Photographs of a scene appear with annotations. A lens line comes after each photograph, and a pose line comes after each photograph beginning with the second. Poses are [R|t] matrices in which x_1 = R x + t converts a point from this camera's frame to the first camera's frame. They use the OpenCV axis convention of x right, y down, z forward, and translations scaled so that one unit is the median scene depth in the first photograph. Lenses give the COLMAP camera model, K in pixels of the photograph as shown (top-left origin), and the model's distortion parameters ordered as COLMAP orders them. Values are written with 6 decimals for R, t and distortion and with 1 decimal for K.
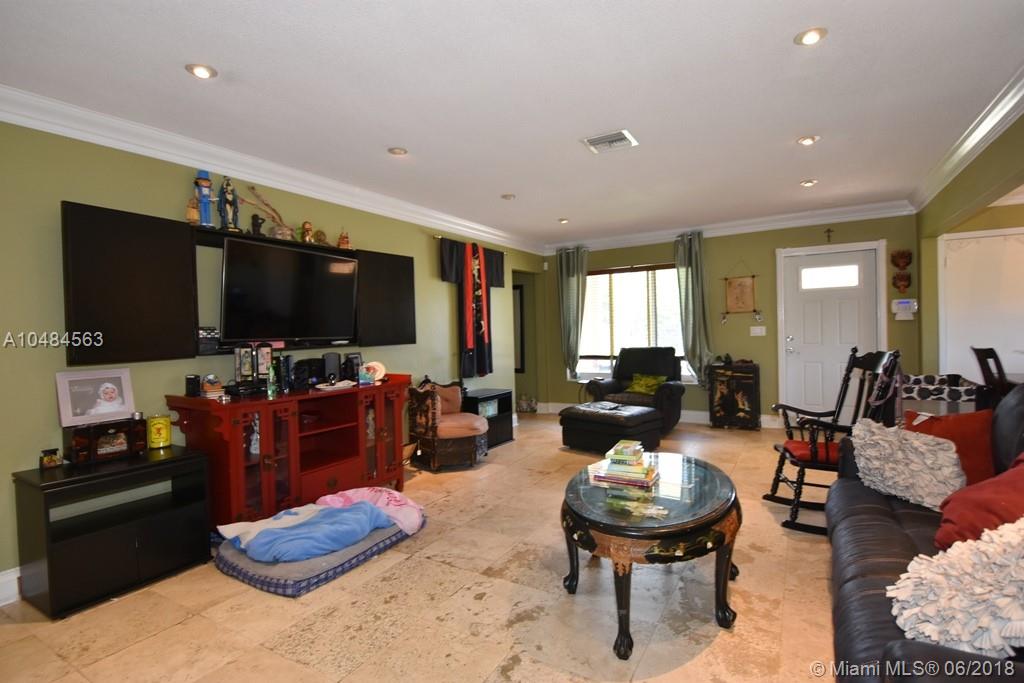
lens RADIAL K [[497.9, 0, 516.0], [0, 497.9, 335.6], [0, 0, 1]] dist [0.000494, -0.001861]
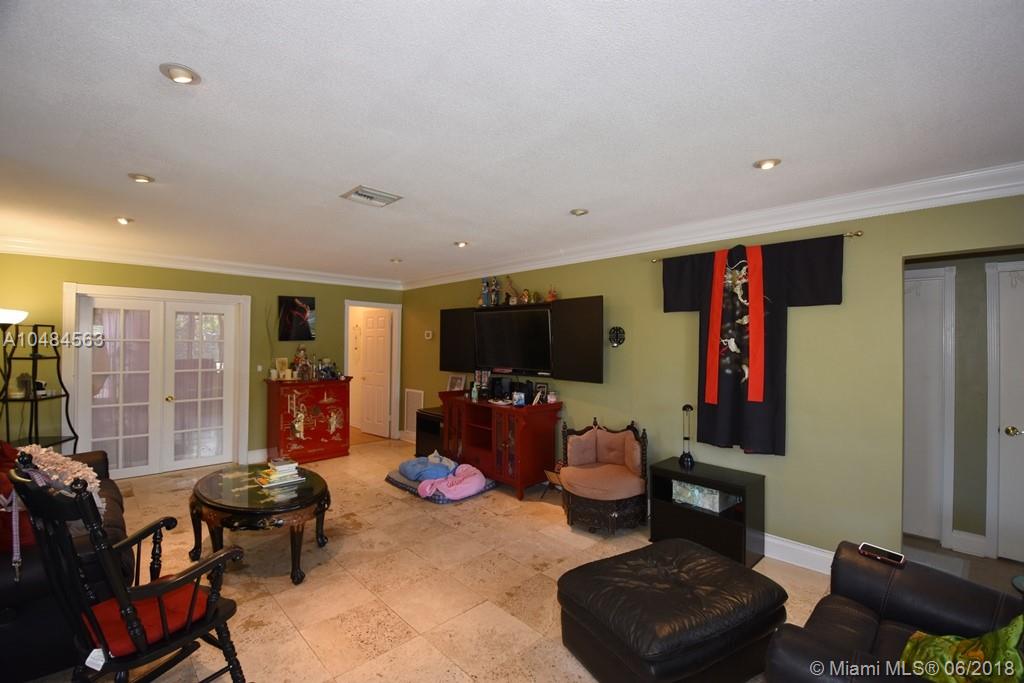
lens RADIAL K [[447.6, 0, 519.3], [0, 447.6, 336.9], [0, 0, 1]] dist [-0.002667, -0.002856]
pose [[-0.270501, 0.011636, -0.962649, 0.923216], [-0.012640, 0.999798, 0.015637, -0.116954], [0.962637, 0.016398, -0.270299, 1.449614]]
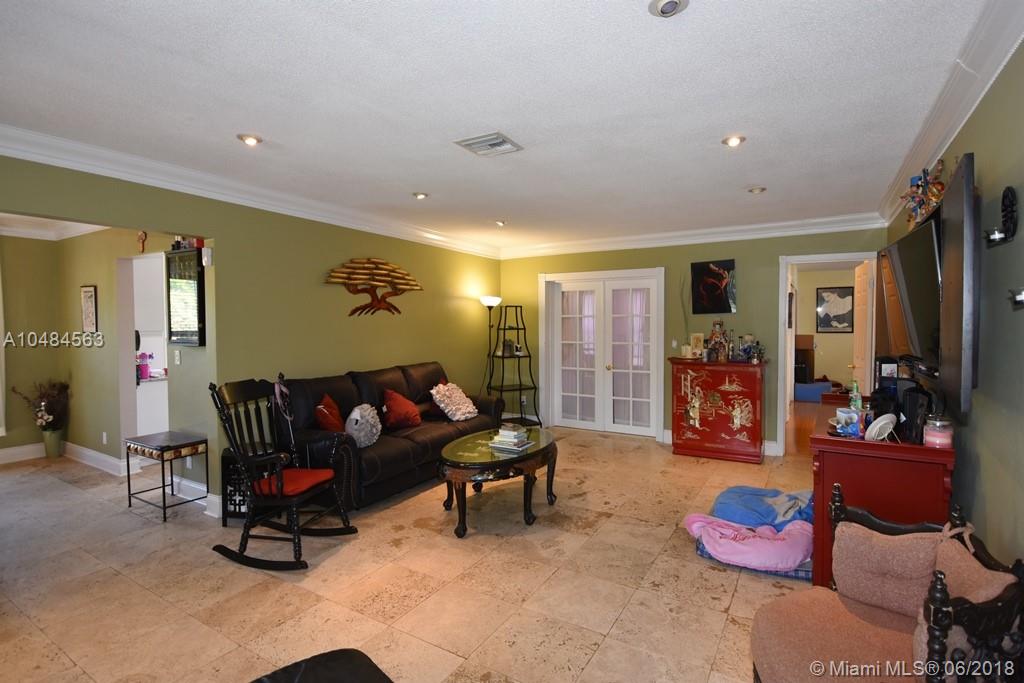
lens RADIAL K [[497.9, 0, 511.1], [0, 497.9, 337.9], [0, 0, 1]] dist [0.000494, -0.001861]
pose [[-0.999128, 0.030926, 0.028053, 0.124750], [0.032146, 0.998508, 0.044146, -0.078123], [-0.026645, 0.045009, -0.998631, 1.794702]]
